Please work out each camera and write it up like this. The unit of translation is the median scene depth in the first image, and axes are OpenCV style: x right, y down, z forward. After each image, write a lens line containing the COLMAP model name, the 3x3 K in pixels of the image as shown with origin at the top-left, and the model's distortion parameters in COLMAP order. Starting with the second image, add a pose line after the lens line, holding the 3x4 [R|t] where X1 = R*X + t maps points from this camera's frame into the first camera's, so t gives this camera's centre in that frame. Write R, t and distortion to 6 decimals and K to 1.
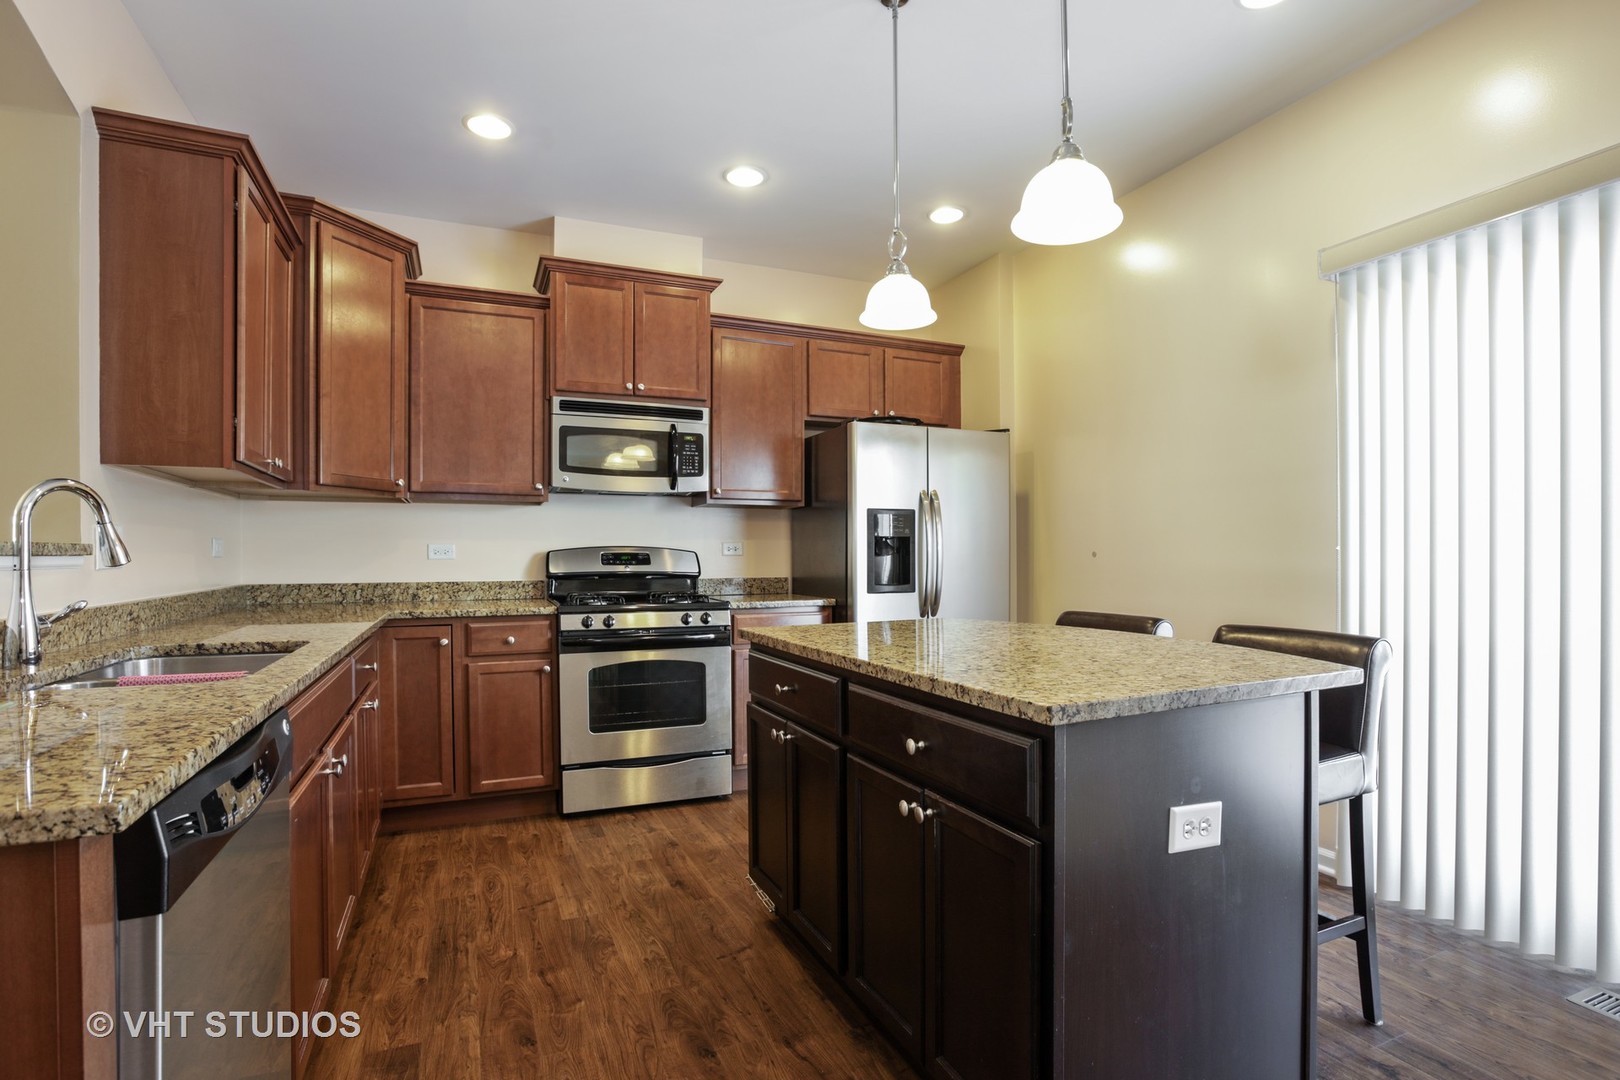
lens RADIAL K [[774.7, 0, 807.4], [0, 774.7, 557.0], [0, 0, 1]] dist [-0.022428, 0.000669]
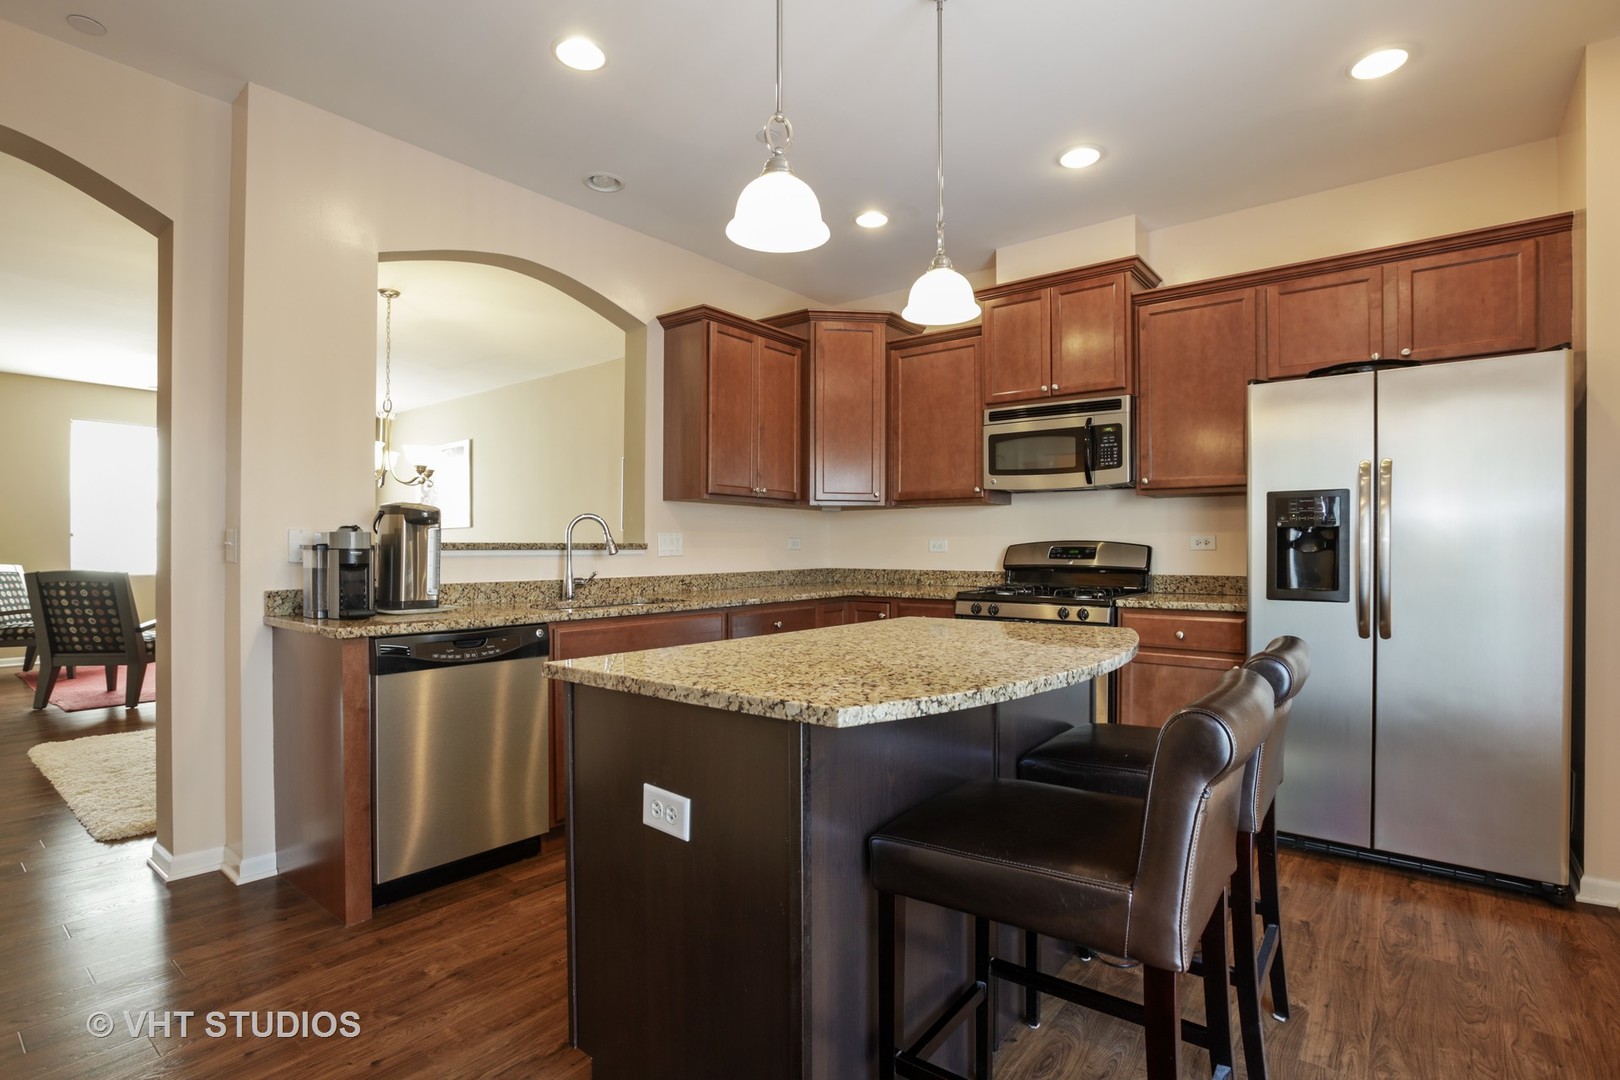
lens RADIAL K [[750.2, 0, 814.1], [0, 750.2, 544.8], [0, 0, 1]] dist [-0.002277, 0.001086]
pose [[0.524086, -0.000776, -0.851665, 0.461031], [-0.003648, 0.999988, -0.003155, -0.004317], [0.851657, 0.004760, 0.524077, 0.194696]]
